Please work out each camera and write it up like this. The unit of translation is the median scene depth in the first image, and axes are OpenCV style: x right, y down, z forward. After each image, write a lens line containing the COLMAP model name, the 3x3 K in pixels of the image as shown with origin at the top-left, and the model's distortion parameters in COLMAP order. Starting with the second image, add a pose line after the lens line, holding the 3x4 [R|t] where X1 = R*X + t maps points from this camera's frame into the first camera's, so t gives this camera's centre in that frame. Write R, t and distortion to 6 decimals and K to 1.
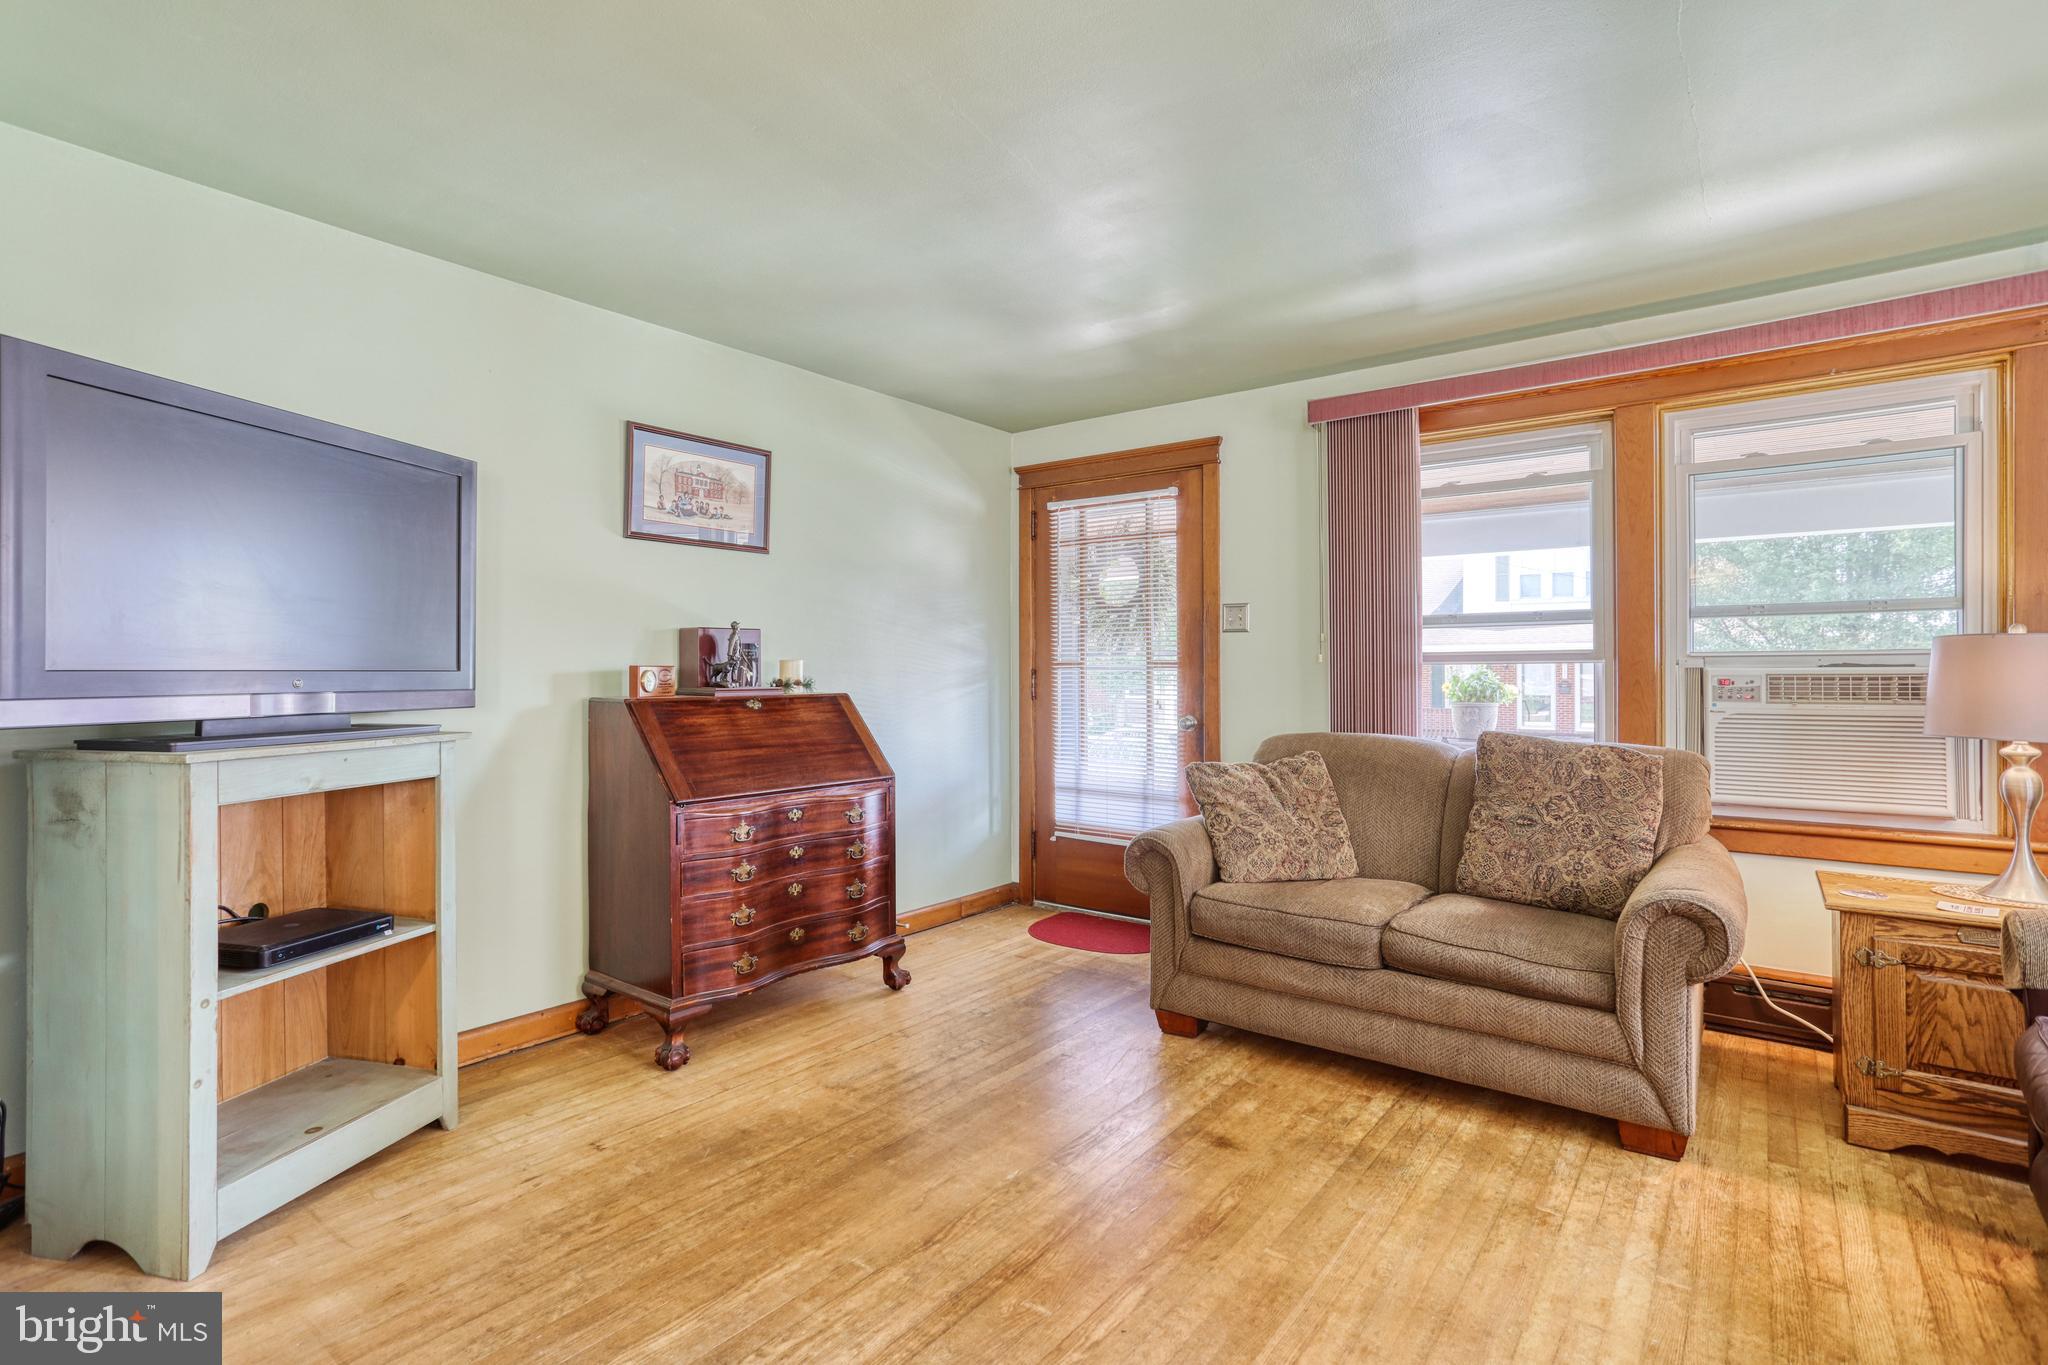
lens RADIAL K [[983.0, 0, 1019.6], [0, 983.0, 678.6], [0, 0, 1]] dist [-0.059473, 0.032061]
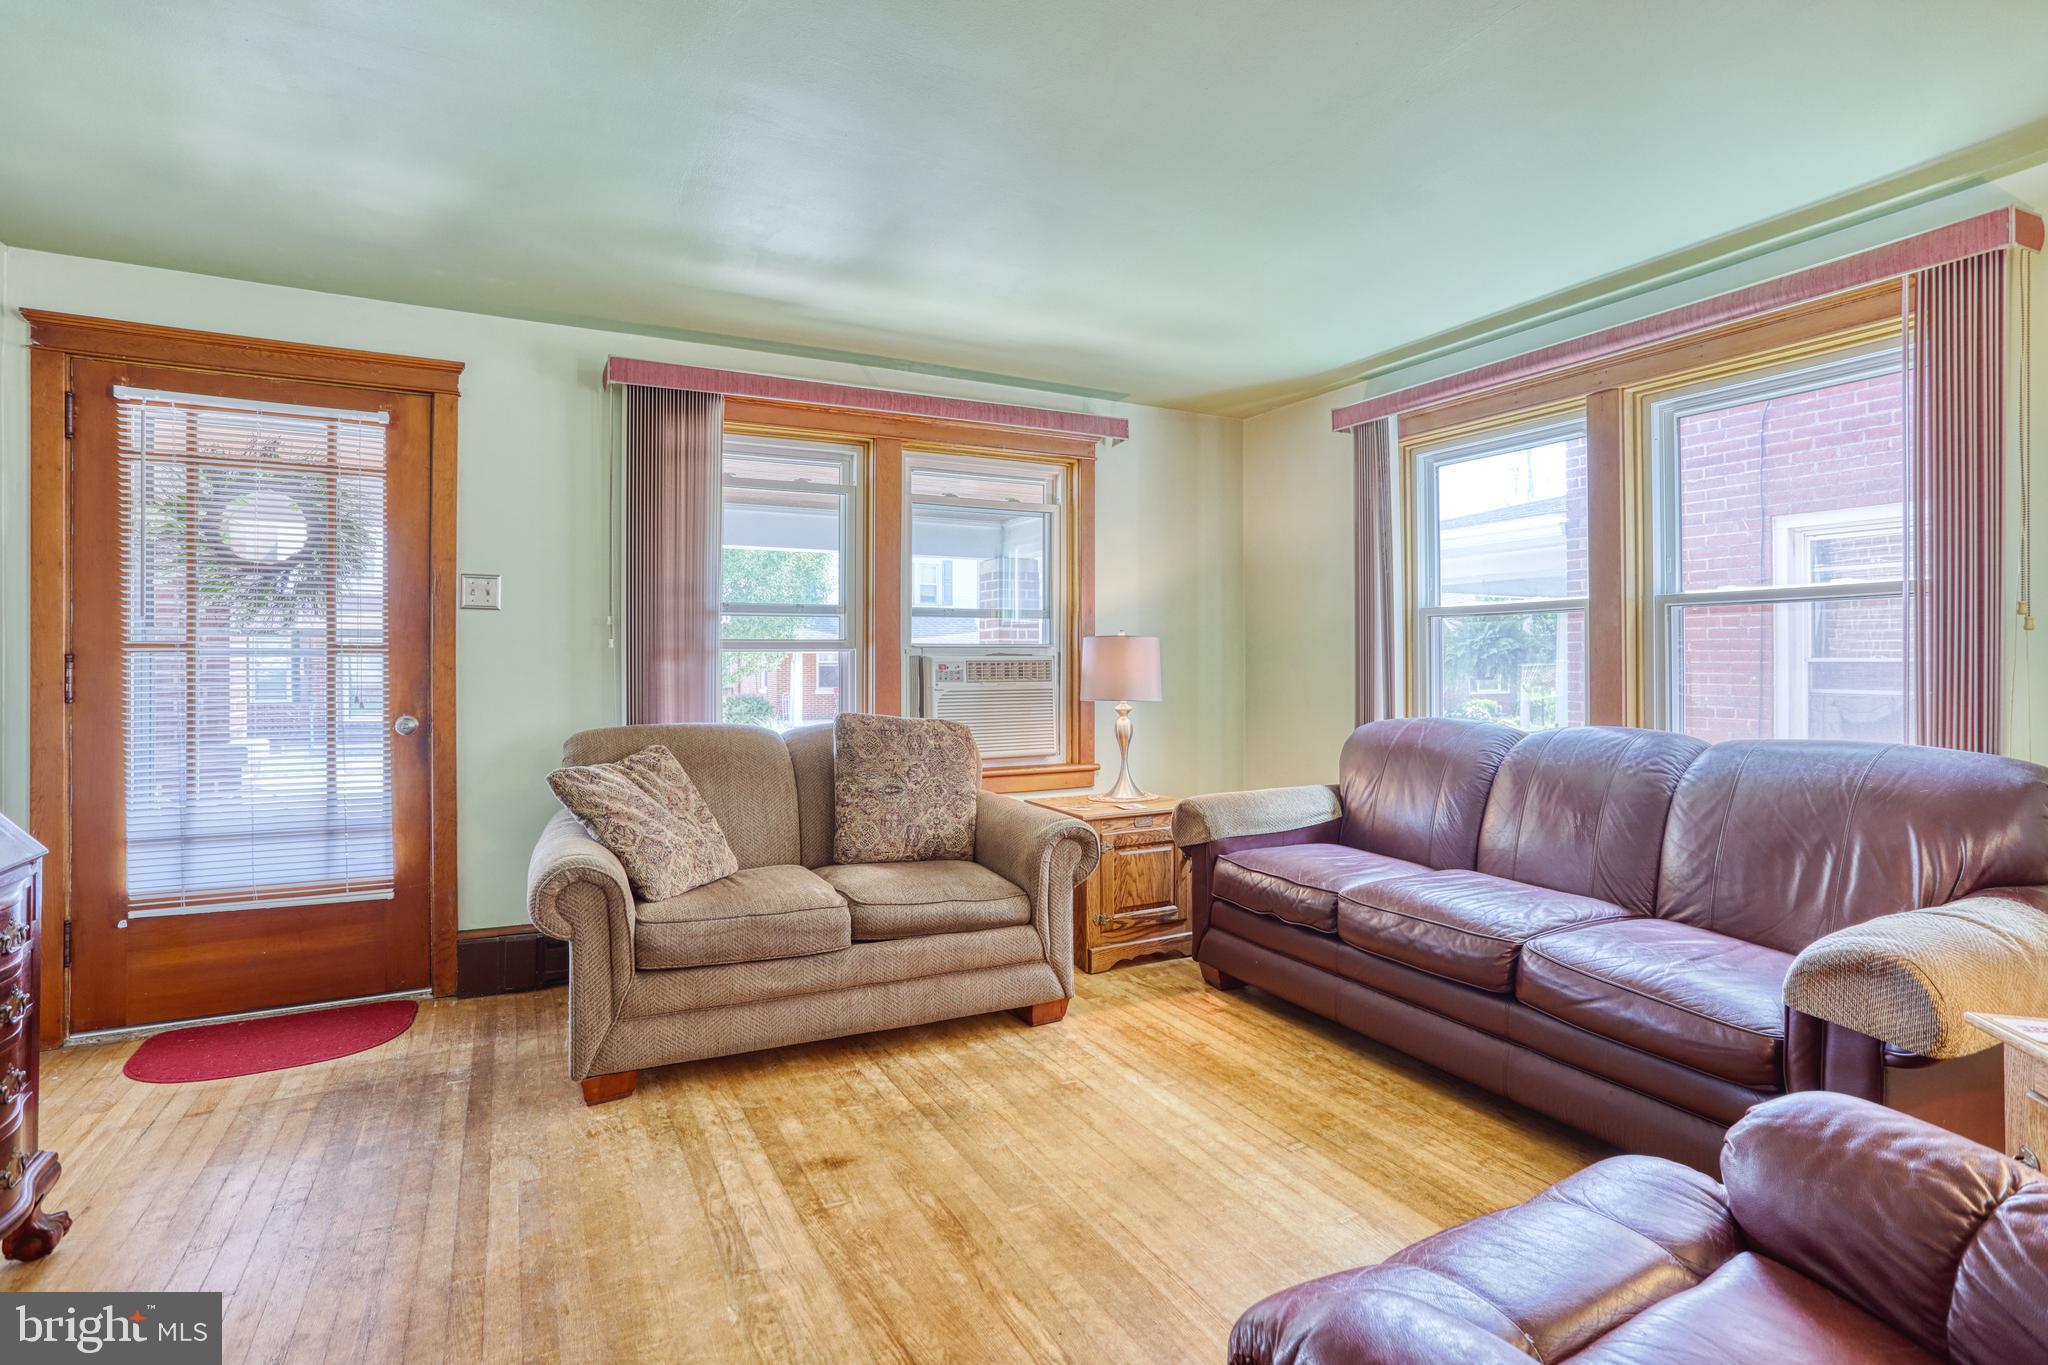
lens RADIAL K [[988.6, 0, 1027.1], [0, 988.6, 666.1], [0, 0, 1]] dist [-0.049219, 0.023759]
pose [[0.416095, -0.003305, 0.909315, -0.472167], [0.004412, 0.999989, 0.001616, 0.000166], [-0.909310, 0.003339, 0.416105, 0.366757]]
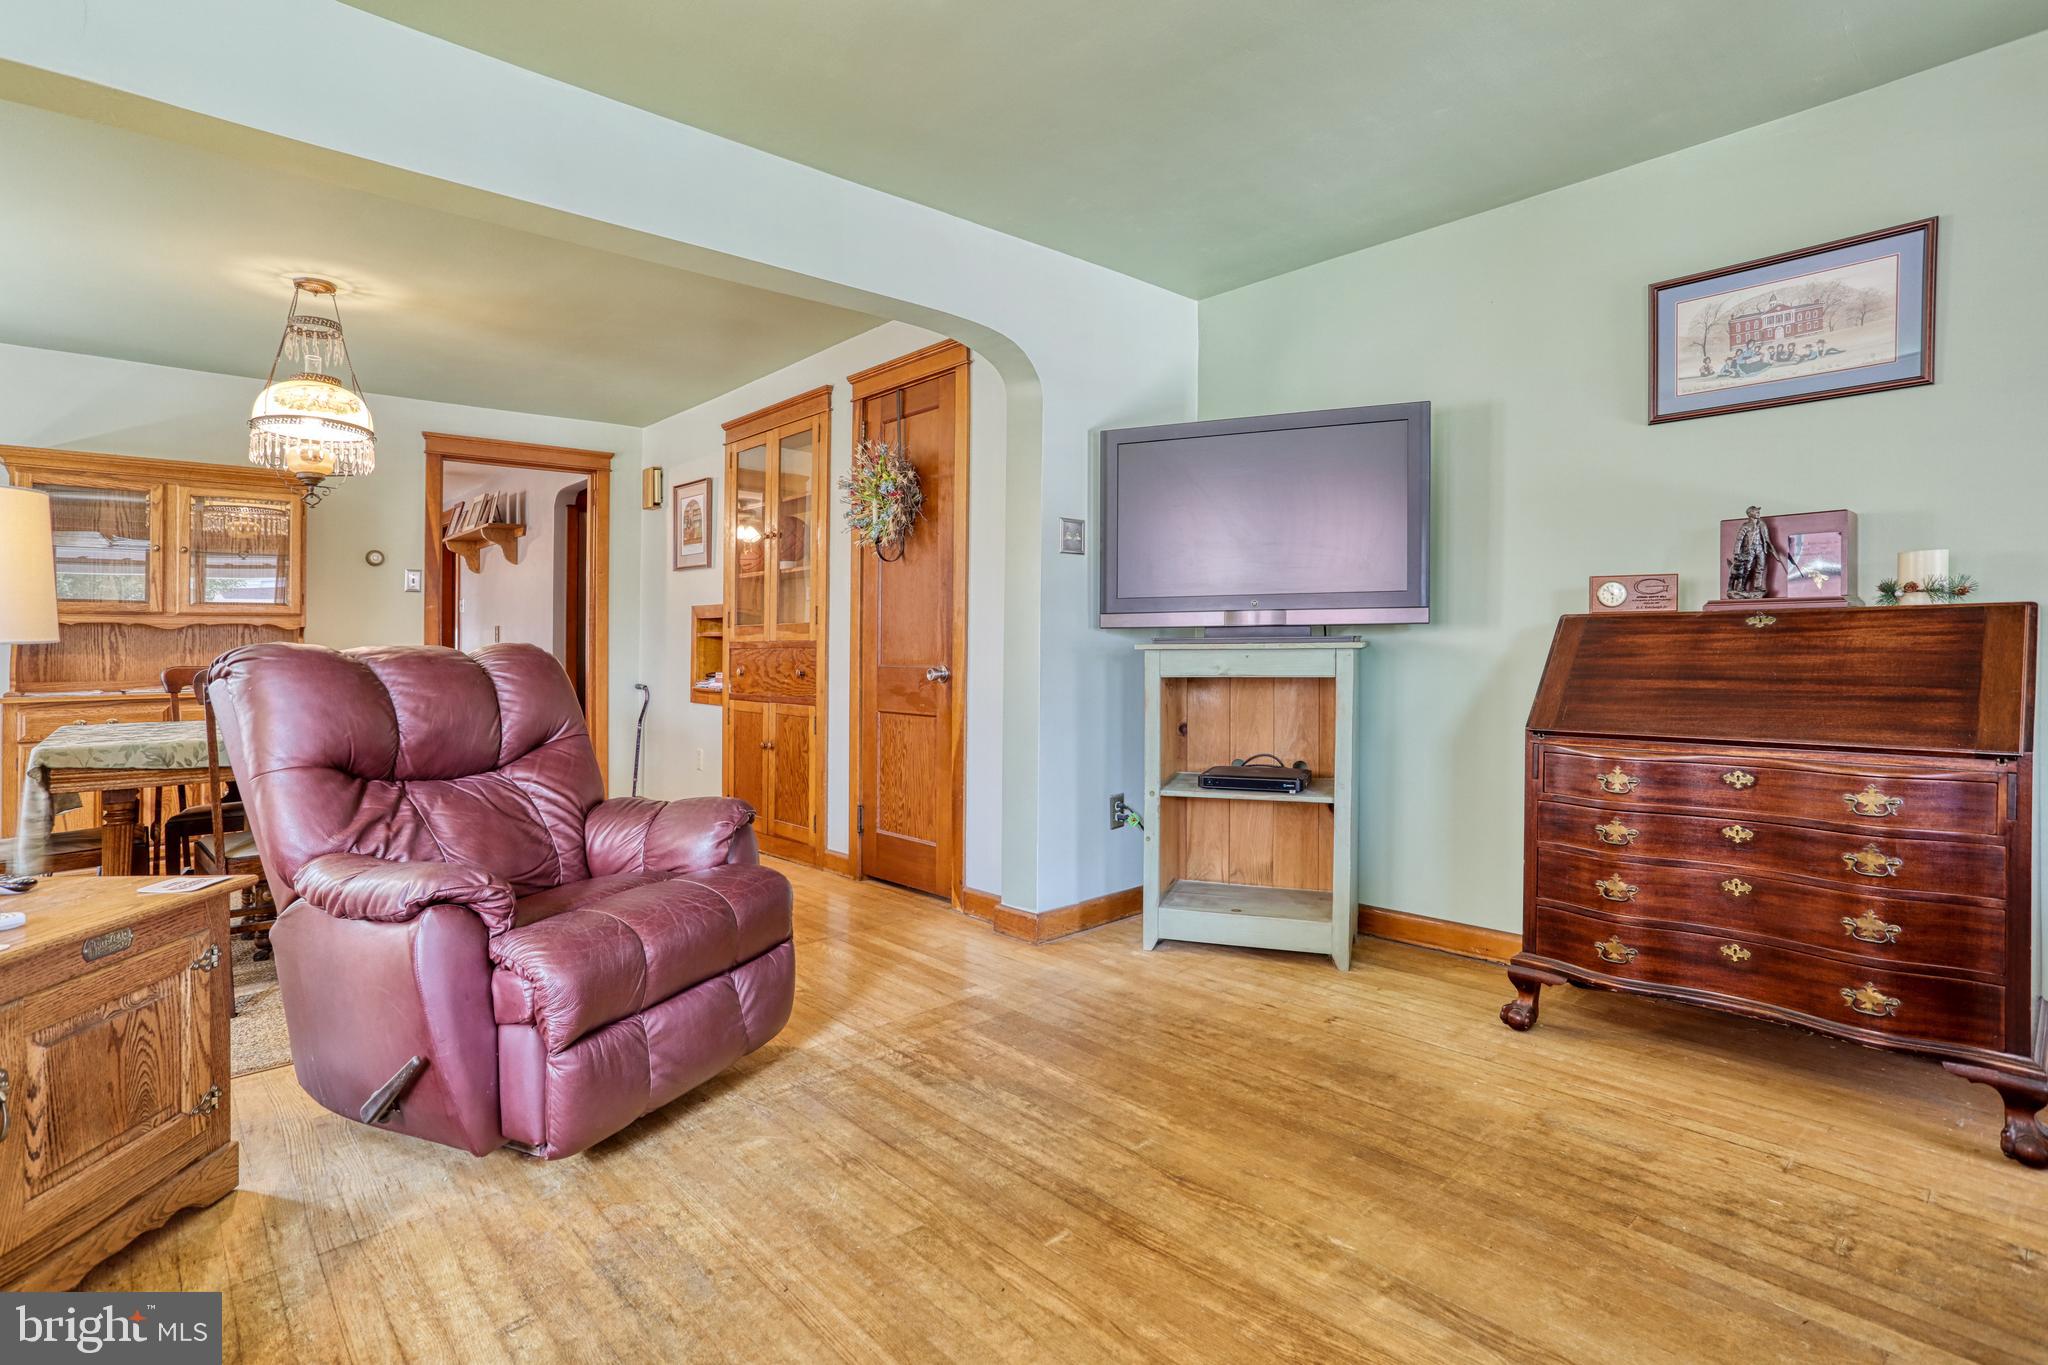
lens RADIAL K [[999.4, 0, 1027.1], [0, 999.4, 640.5], [0, 0, 1]] dist [-0.047511, 0.023196]
pose [[-0.166616, 0.003233, -0.986017, 0.595752], [0.005406, 0.999983, 0.002365, 0.041885], [0.986007, -0.004937, -0.166631, 0.697477]]
